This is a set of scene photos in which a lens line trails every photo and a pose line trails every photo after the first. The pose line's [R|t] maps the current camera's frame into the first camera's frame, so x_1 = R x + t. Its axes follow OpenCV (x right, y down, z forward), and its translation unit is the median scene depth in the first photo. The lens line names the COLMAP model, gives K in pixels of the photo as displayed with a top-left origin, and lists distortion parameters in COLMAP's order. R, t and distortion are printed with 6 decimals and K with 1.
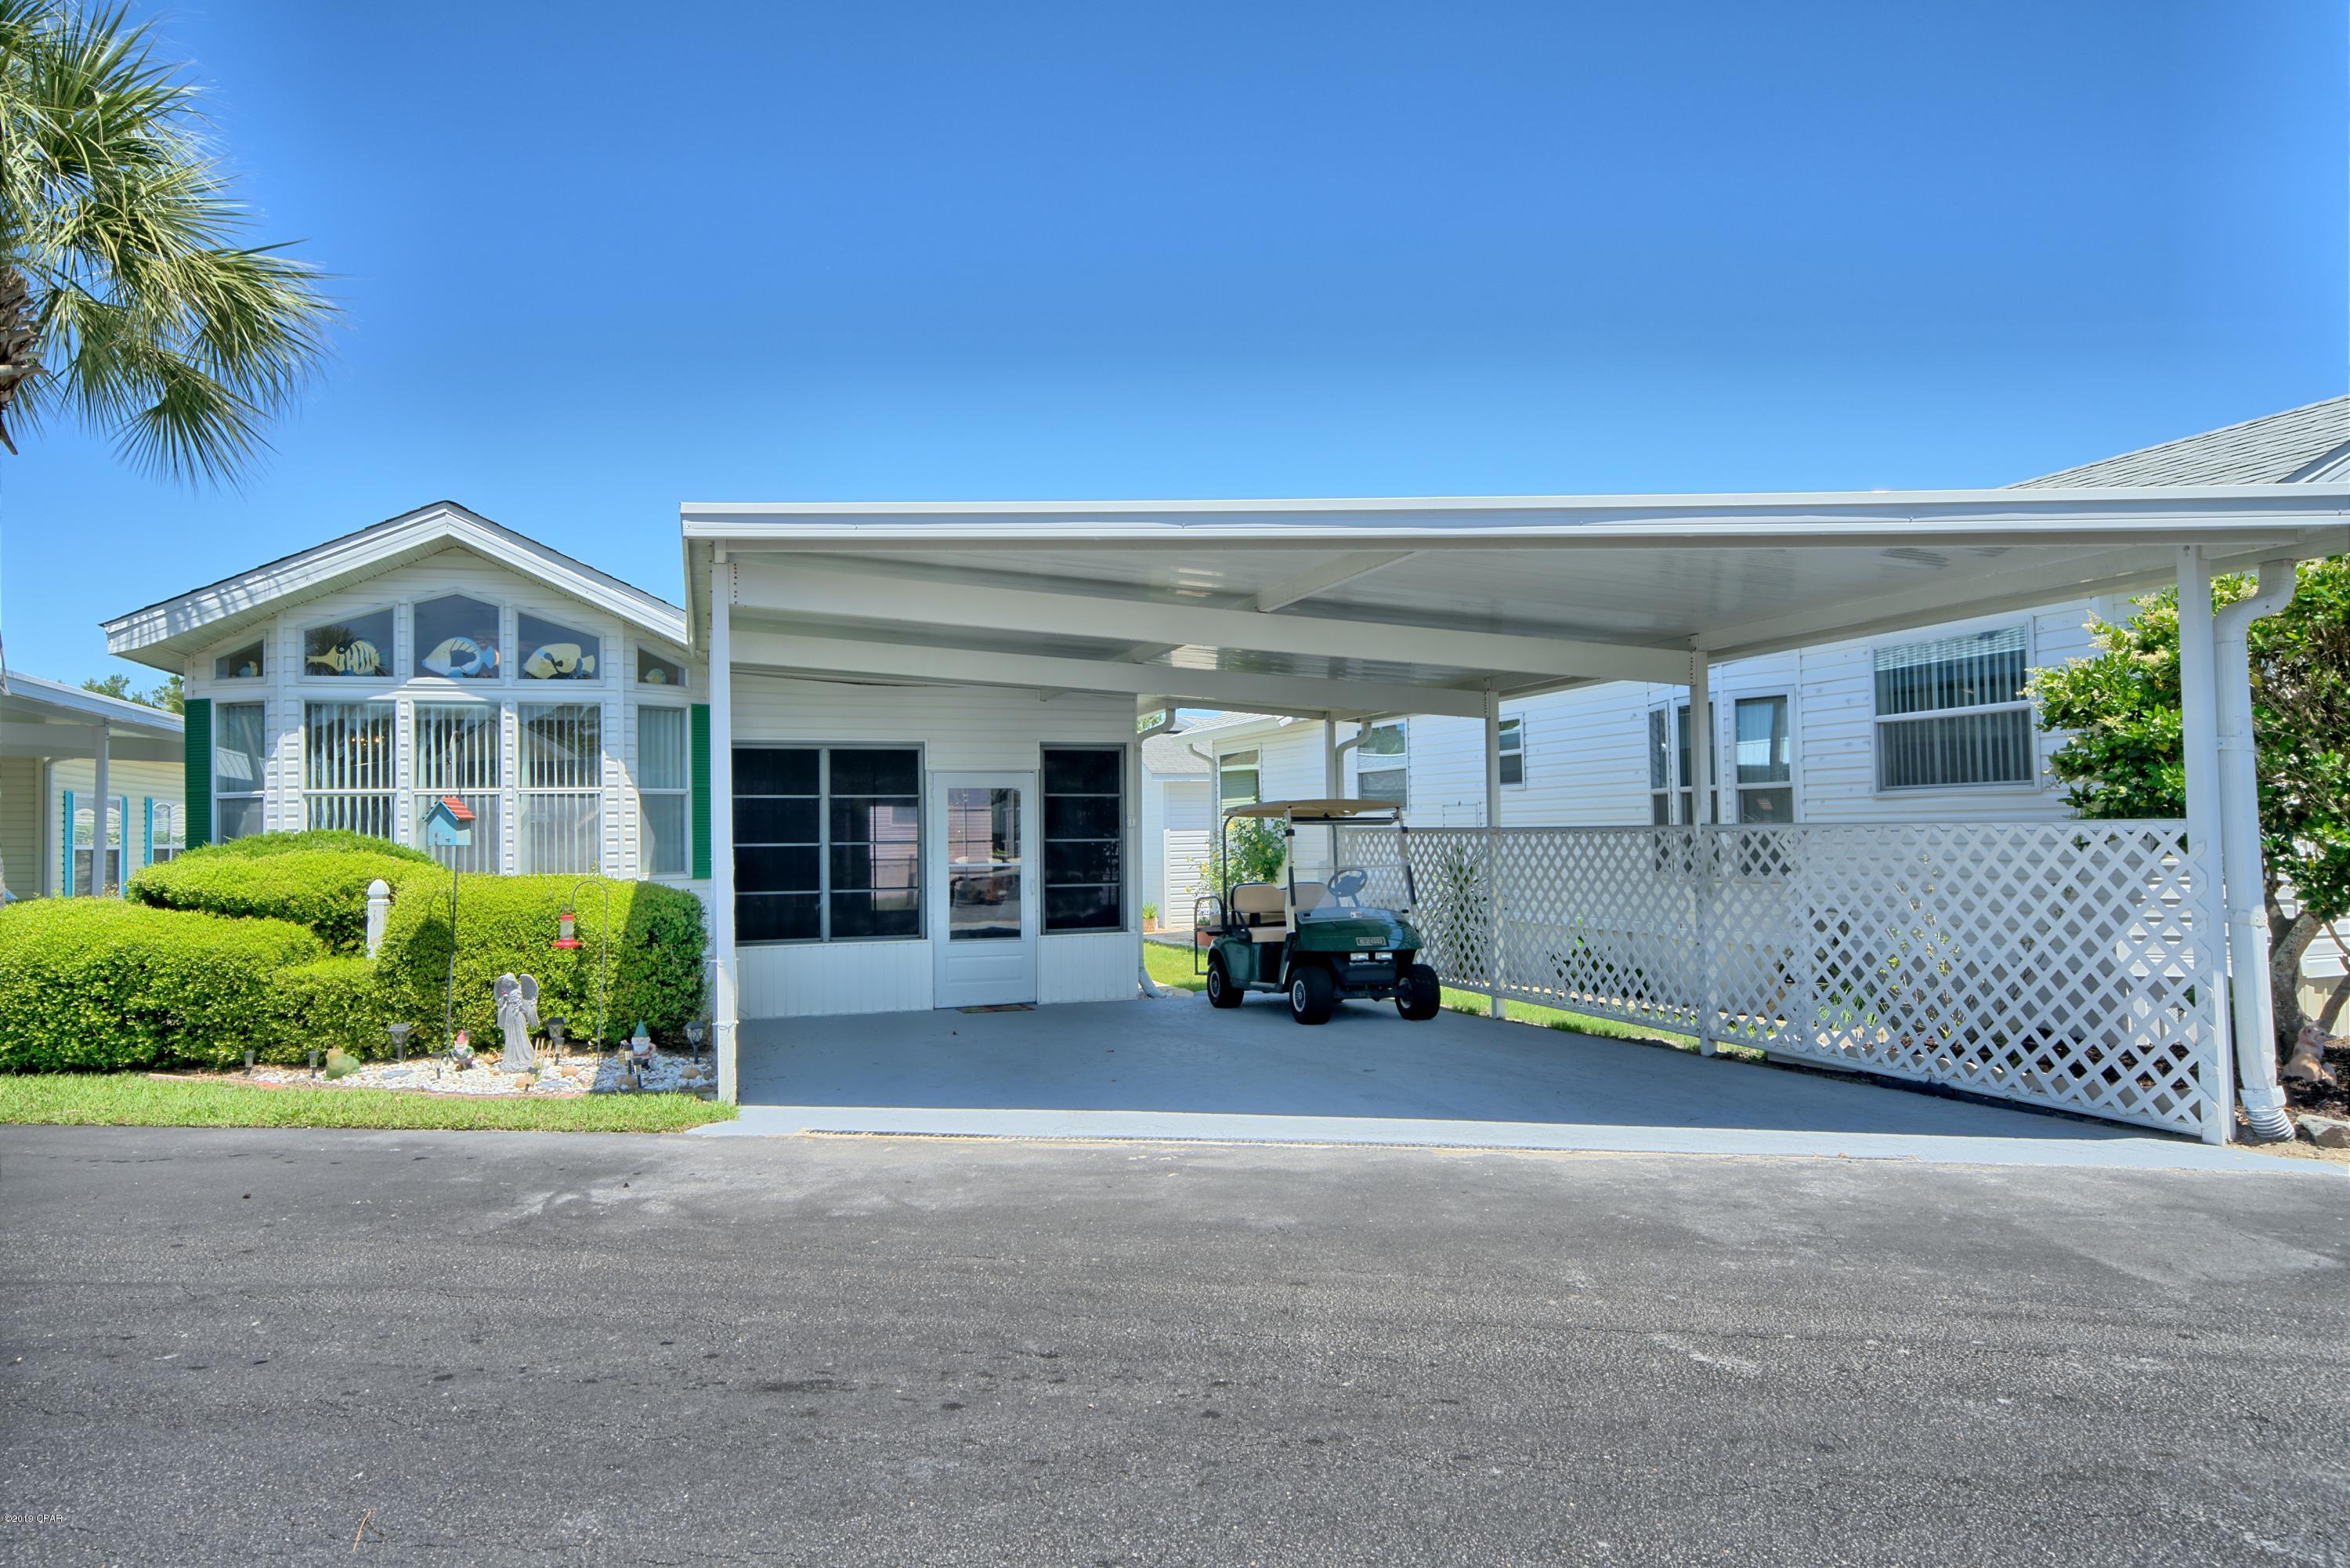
lens RADIAL K [[1474.7, 0, 1176.2], [0, 1474.7, 786.3], [0, 0, 1]] dist [0.033988, -0.002357]
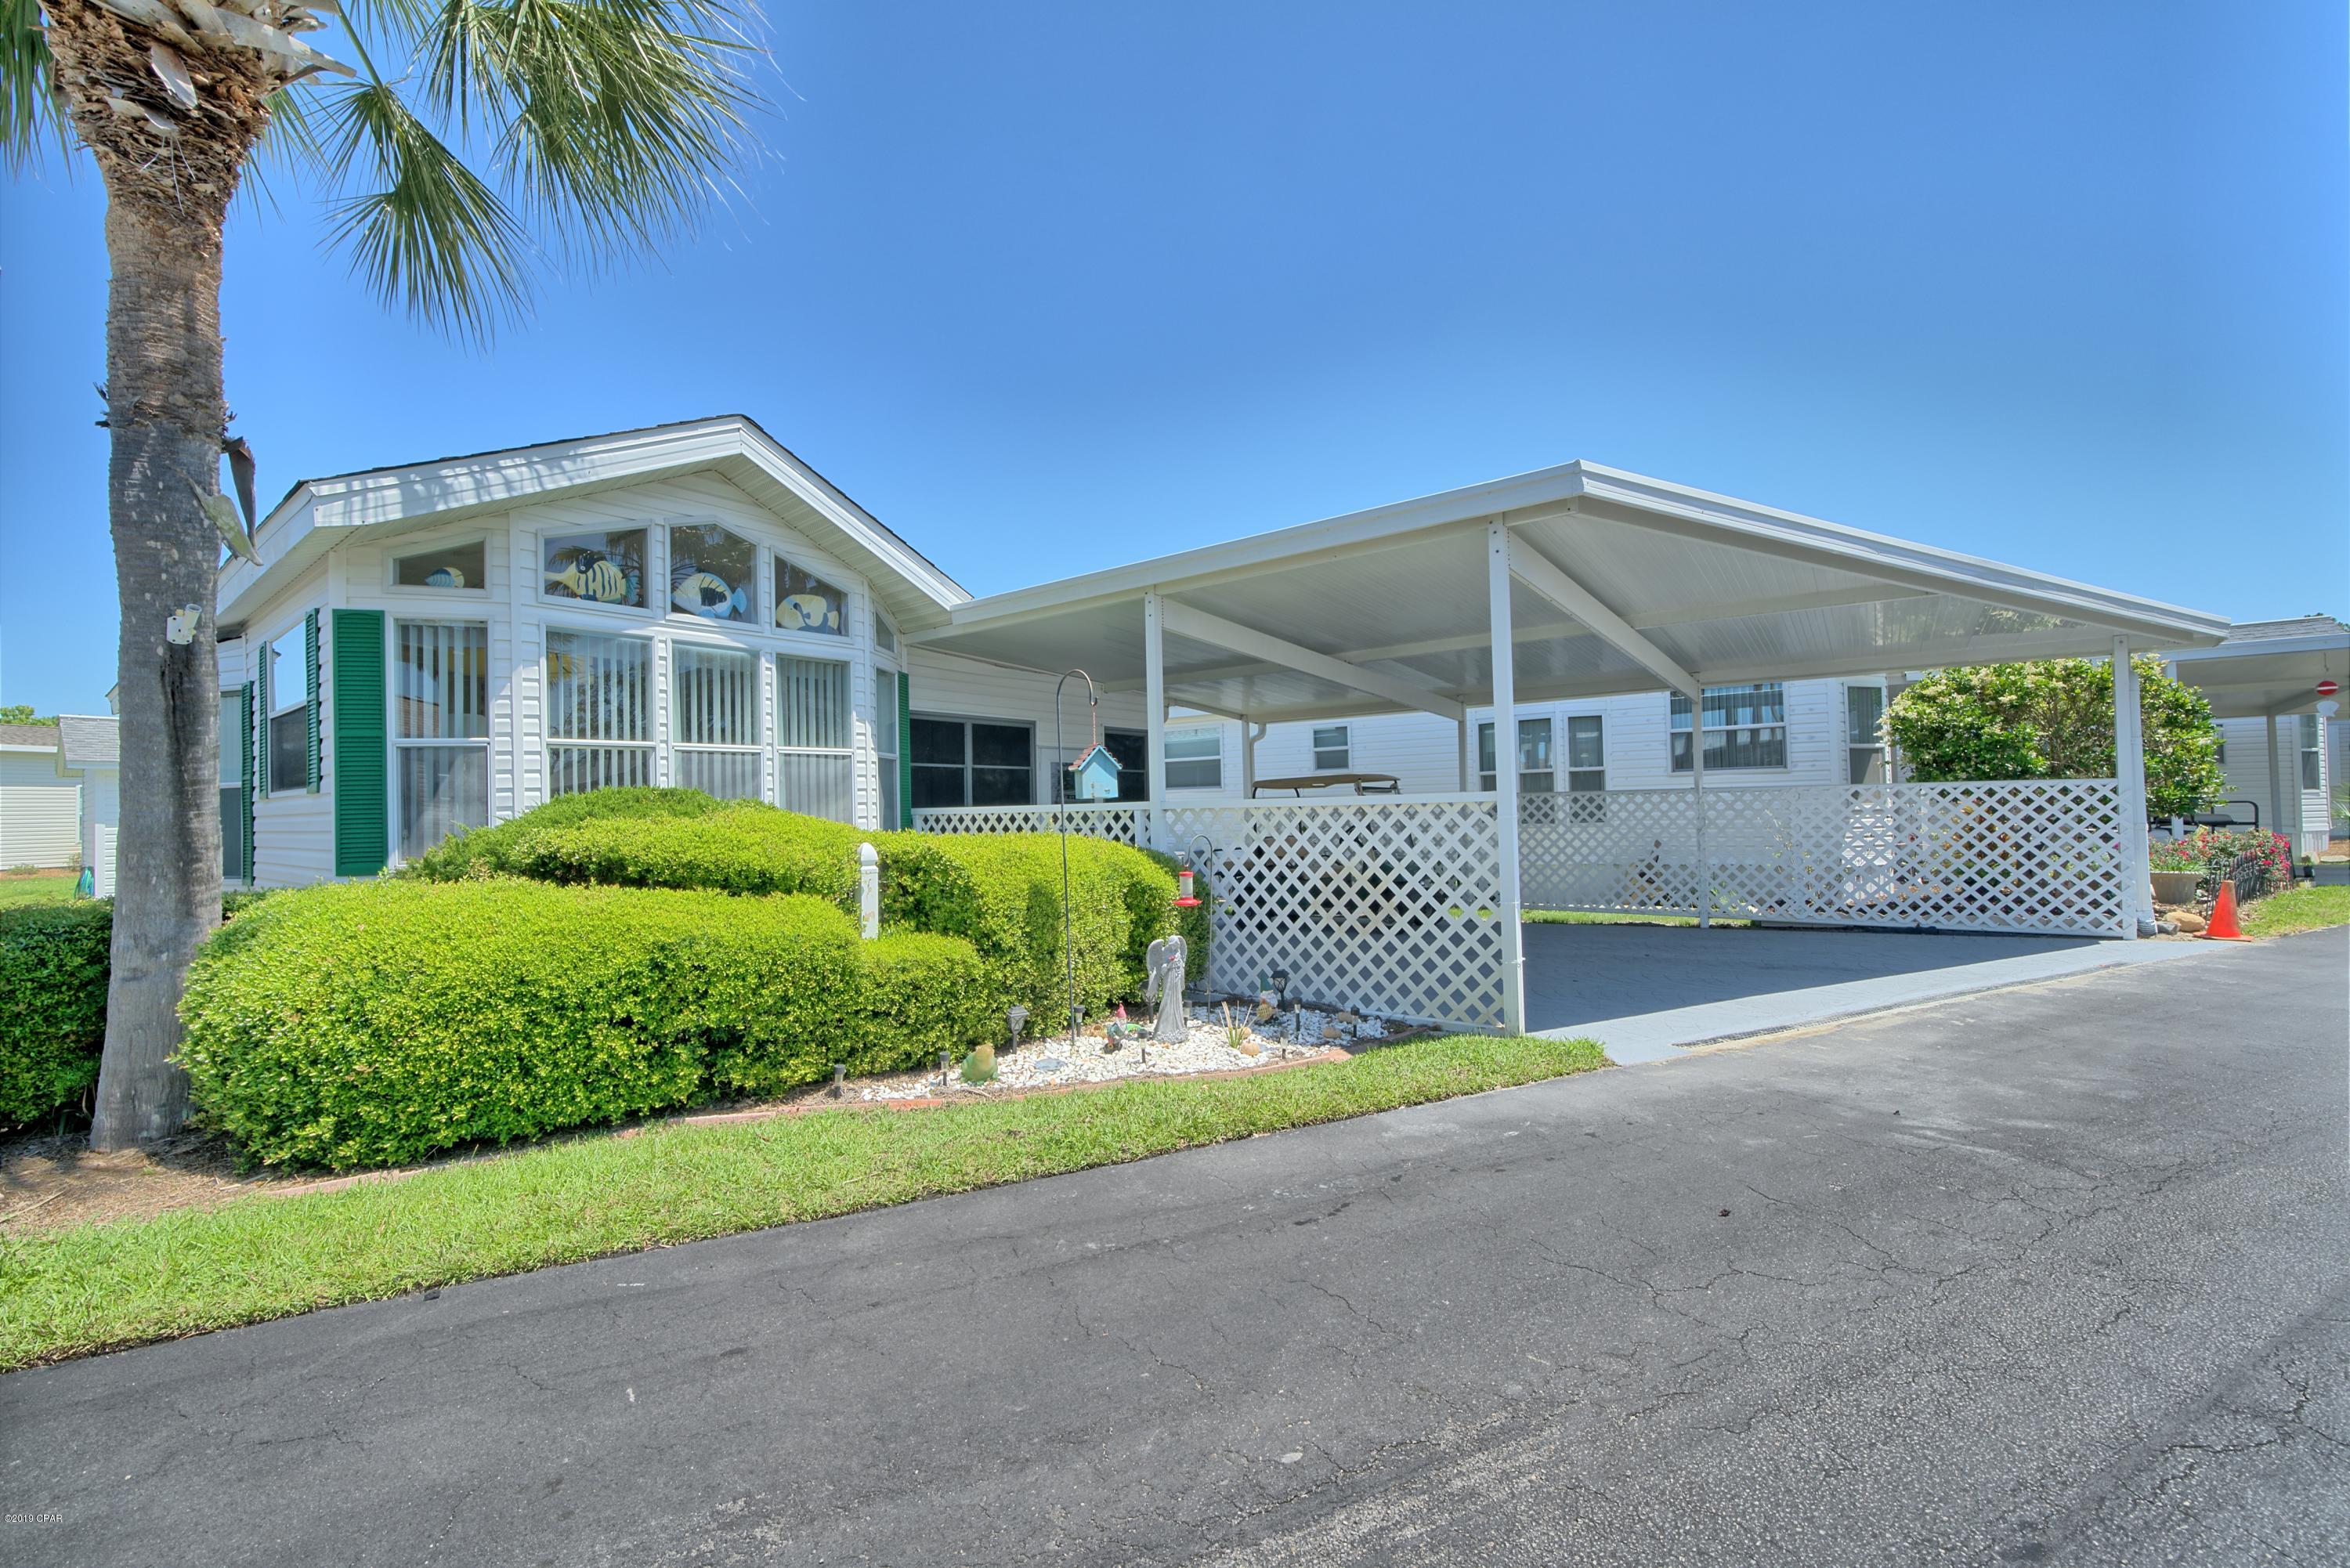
lens RADIAL K [[947.8, 0, 1174.9], [0, 947.8, 785.4], [0, 0, 1]] dist [-0.000726, 0.000073]
pose [[0.818085, 0.007918, 0.575042, -0.599684], [-0.007203, 0.999968, -0.003522, 0.026583], [-0.575052, -0.001261, 0.818116, 0.395166]]
